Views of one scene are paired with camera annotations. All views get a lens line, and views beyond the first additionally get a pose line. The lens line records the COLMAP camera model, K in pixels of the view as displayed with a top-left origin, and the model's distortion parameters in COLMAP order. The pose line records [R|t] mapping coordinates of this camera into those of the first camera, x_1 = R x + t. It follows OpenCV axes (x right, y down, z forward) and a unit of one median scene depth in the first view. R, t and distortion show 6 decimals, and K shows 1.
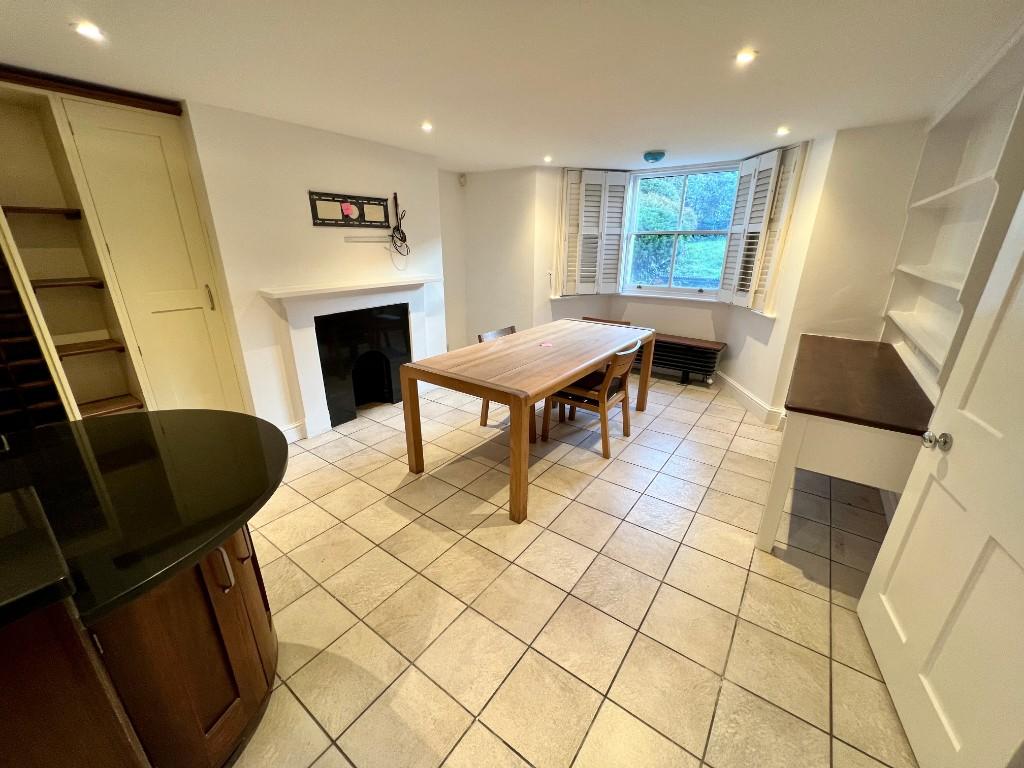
lens RADIAL K [[410.2, 0, 512.0], [0, 410.2, 384.0], [0, 0, 1]] dist [-0.001201, -0.000512]
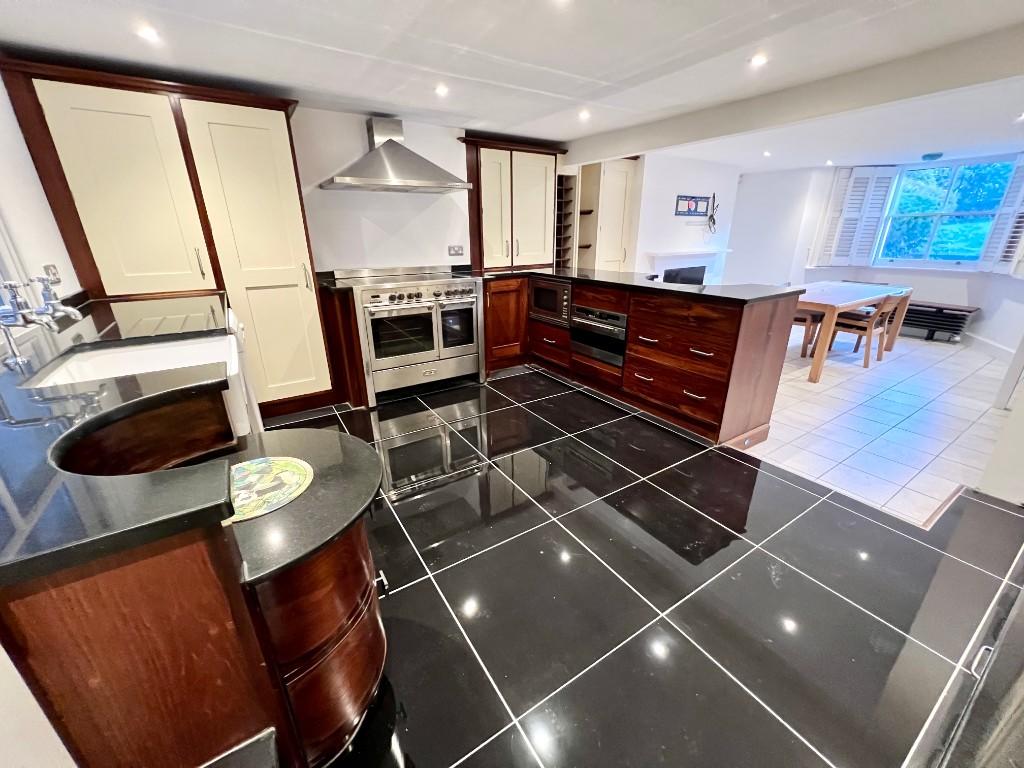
lens RADIAL K [[410.2, 0, 512.0], [0, 410.2, 384.0], [0, 0, 1]] dist [-0.001201, -0.000512]
pose [[0.934195, 0.112480, -0.338567, -0.317425], [-0.105084, 0.993652, 0.040163, 0.215754], [0.340936, -0.001942, 0.940085, -0.575807]]
